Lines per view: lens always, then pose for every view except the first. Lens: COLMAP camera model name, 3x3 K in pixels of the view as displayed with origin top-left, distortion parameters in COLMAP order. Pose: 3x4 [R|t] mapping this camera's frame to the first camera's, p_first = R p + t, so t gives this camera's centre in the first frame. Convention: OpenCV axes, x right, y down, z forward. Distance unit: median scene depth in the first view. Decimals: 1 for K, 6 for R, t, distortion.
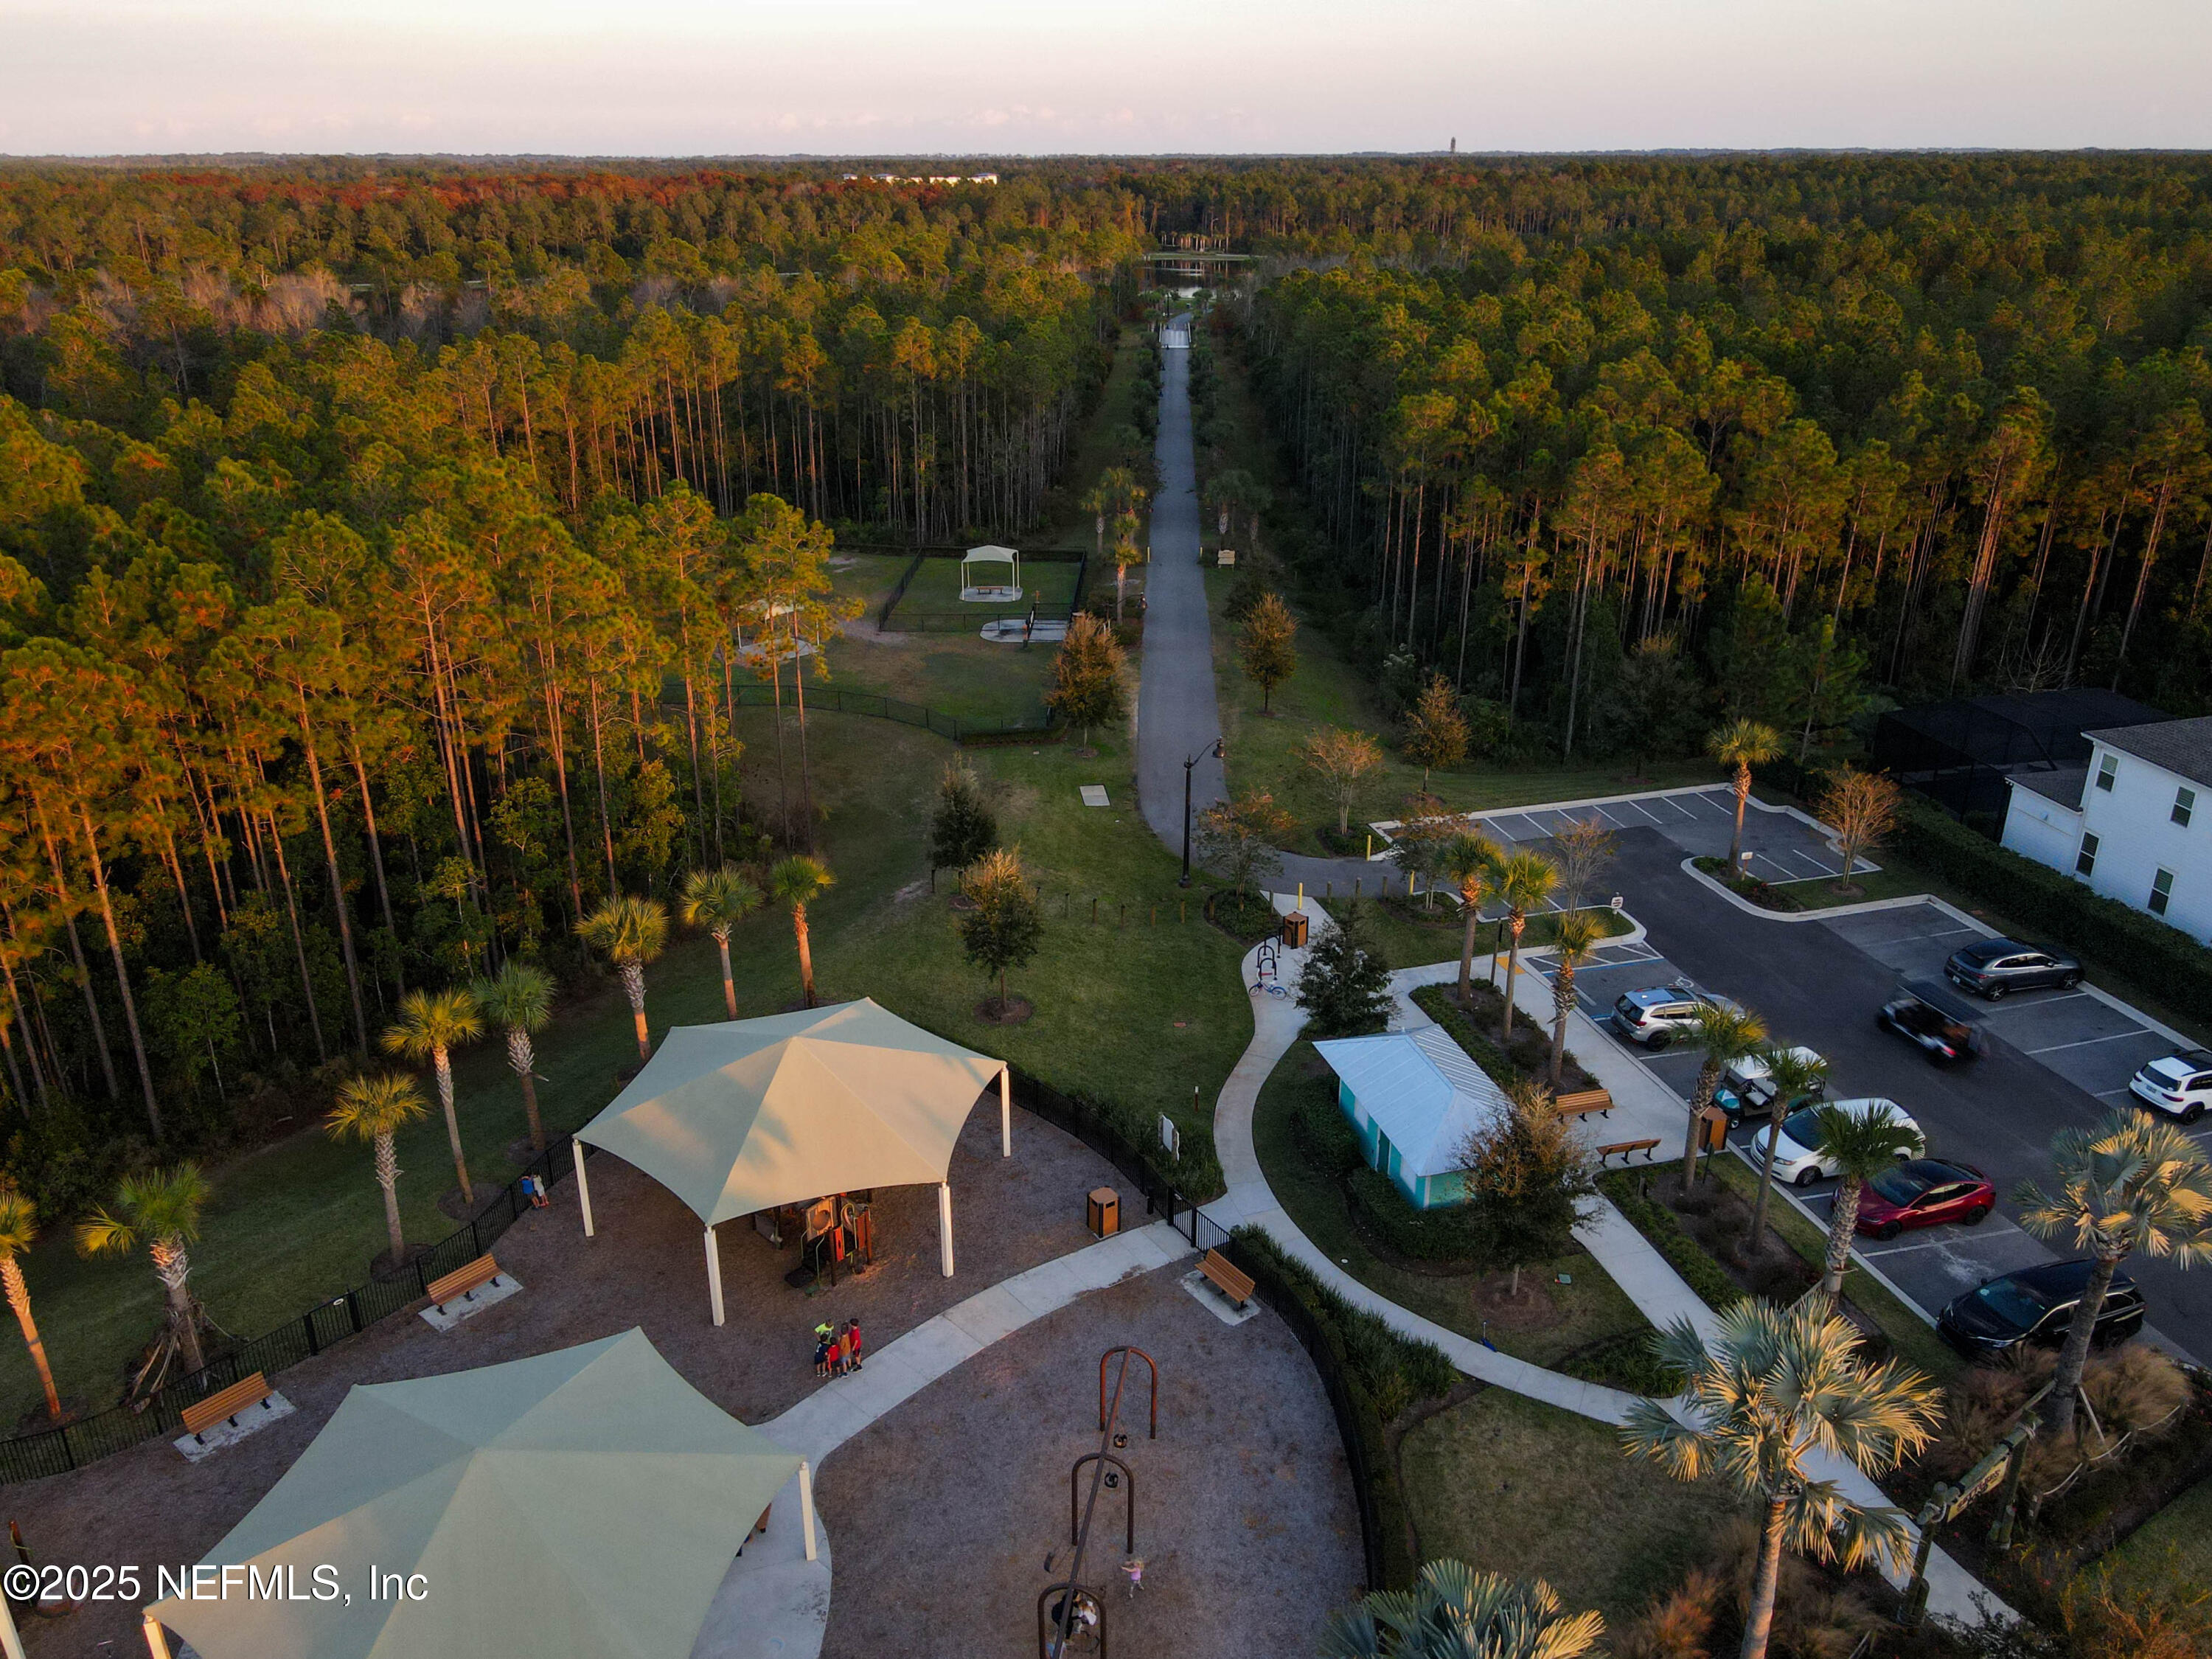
lens RADIAL K [[1603.8, 0, 1106.0], [0, 1603.8, 829.5], [0, 0, 1]] dist [0.008022, 0.004783]
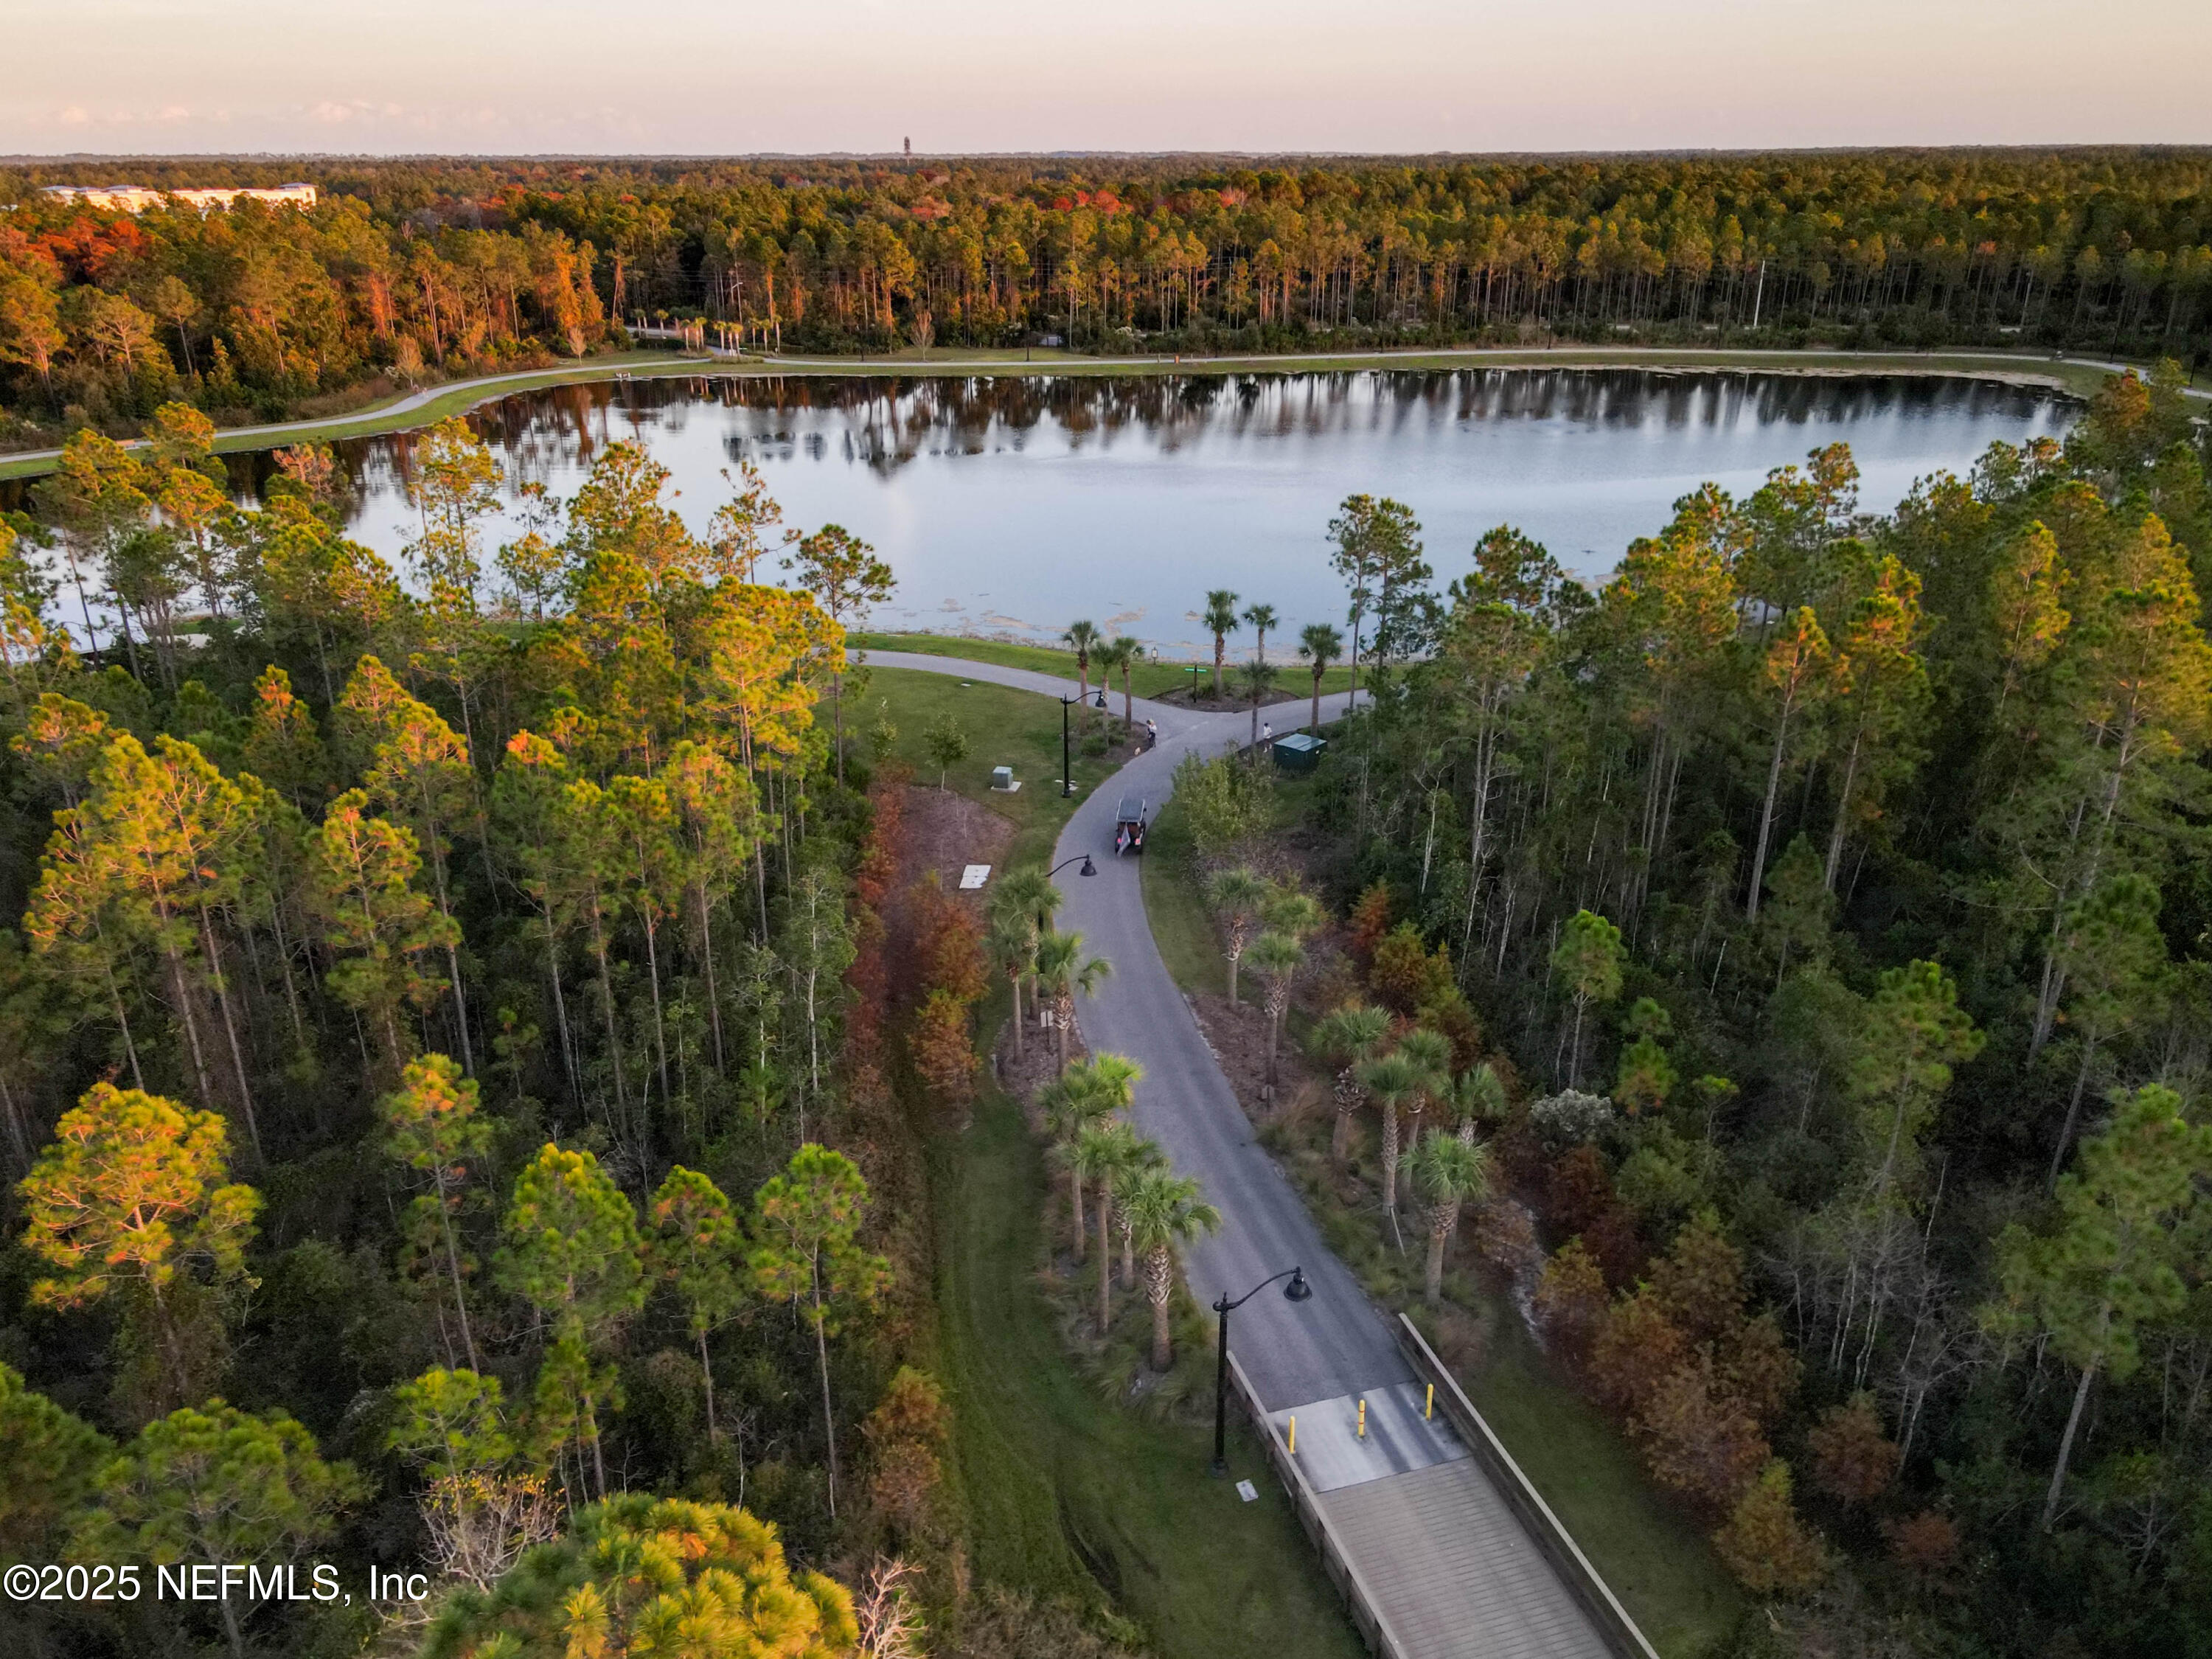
lens RADIAL K [[1603.8, 0, 1106.0], [0, 1603.8, 829.5], [0, 0, 1]] dist [0.008022, 0.004783]
pose [[0.939287, -0.132335, 0.316587, -0.008541], [0.132615, 0.990950, 0.020766, -0.206384], [-0.316470, 0.022479, 0.948336, 0.488625]]
